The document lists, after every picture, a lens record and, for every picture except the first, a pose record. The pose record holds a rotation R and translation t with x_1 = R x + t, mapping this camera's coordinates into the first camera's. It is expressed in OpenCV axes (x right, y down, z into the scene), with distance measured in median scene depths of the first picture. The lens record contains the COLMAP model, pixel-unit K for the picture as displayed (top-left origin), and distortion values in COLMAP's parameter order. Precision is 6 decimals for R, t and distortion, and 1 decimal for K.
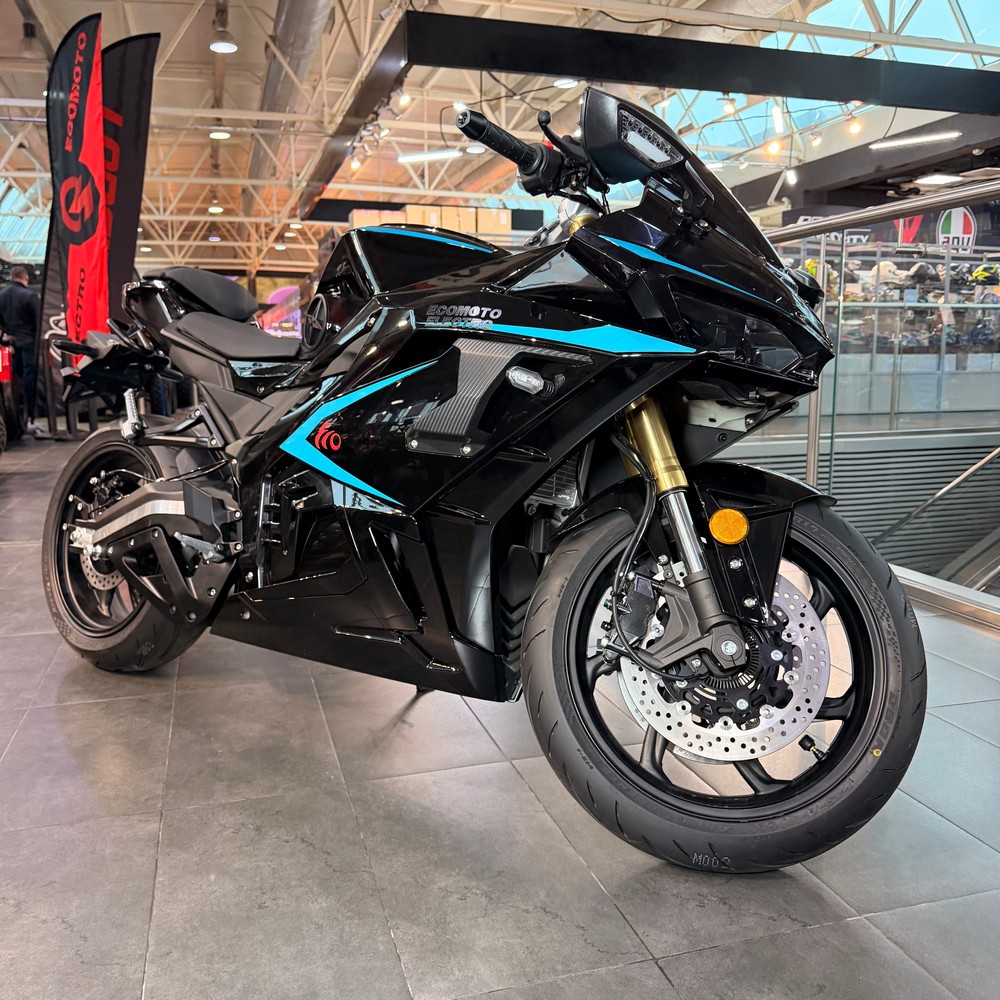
lens RADIAL K [[941.0, 0, 500.0], [0, 941.0, 500.0], [0, 0, 1]] dist [0.064273, -0.090098]
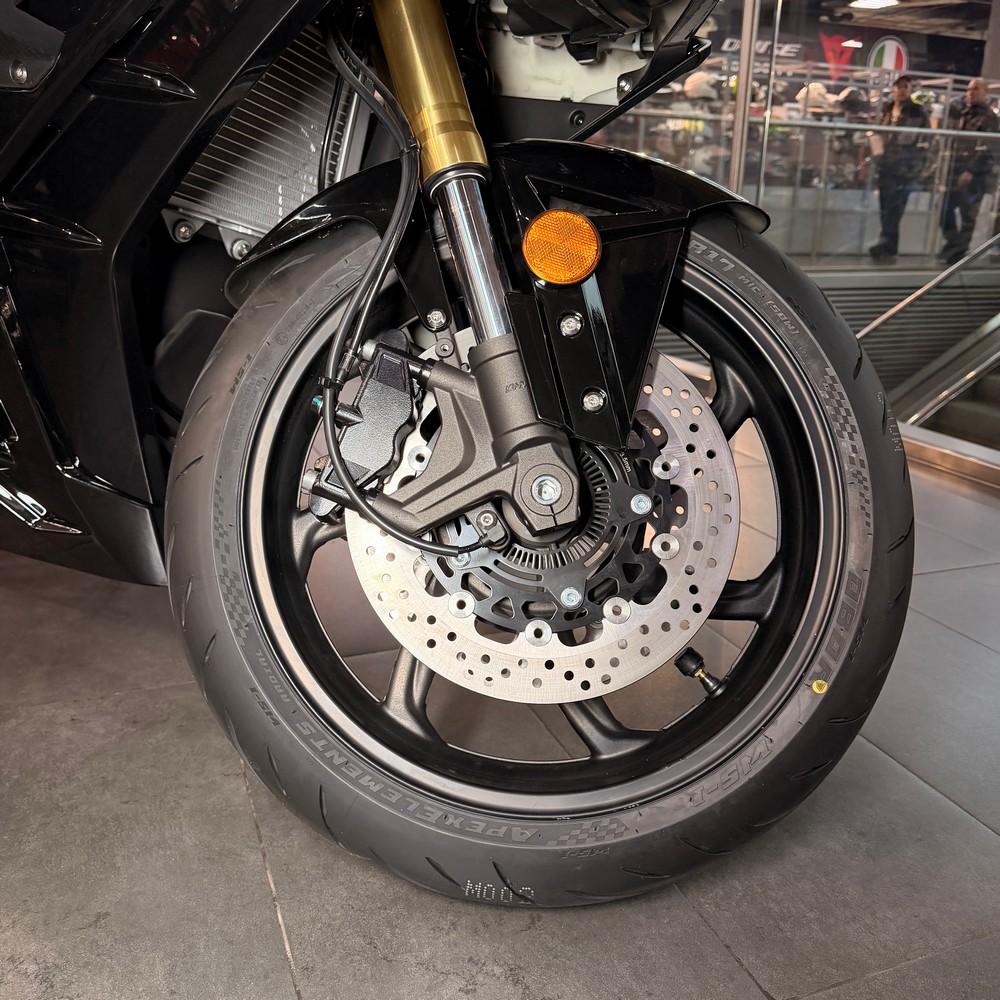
lens RADIAL K [[938.7, 0, 500.0], [0, 938.7, 500.0], [0, 0, 1]] dist [0.127313, -0.190876]
pose [[0.995836, 0.001939, 0.091138, 0.163324], [-0.015756, 0.988387, 0.151138, 0.082397], [-0.089786, -0.151945, 0.984302, 0.483985]]
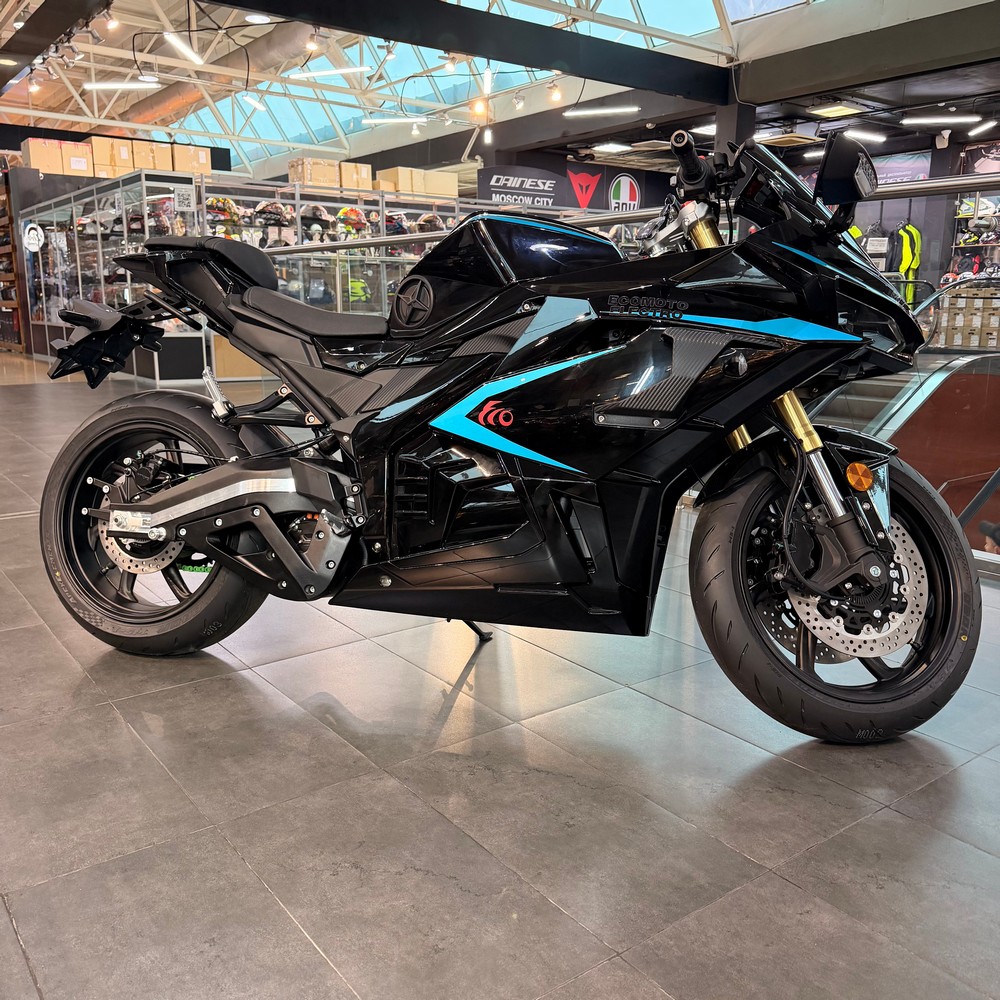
lens RADIAL K [[931.3, 0, 500.0], [0, 931.3, 500.0], [0, 0, 1]] dist [0.063439, -0.088951]
pose [[0.940212, -0.061499, 0.334991, -0.623915], [0.042358, 0.997041, 0.064156, -0.041806], [-0.337945, -0.046131, 0.940035, -0.025515]]
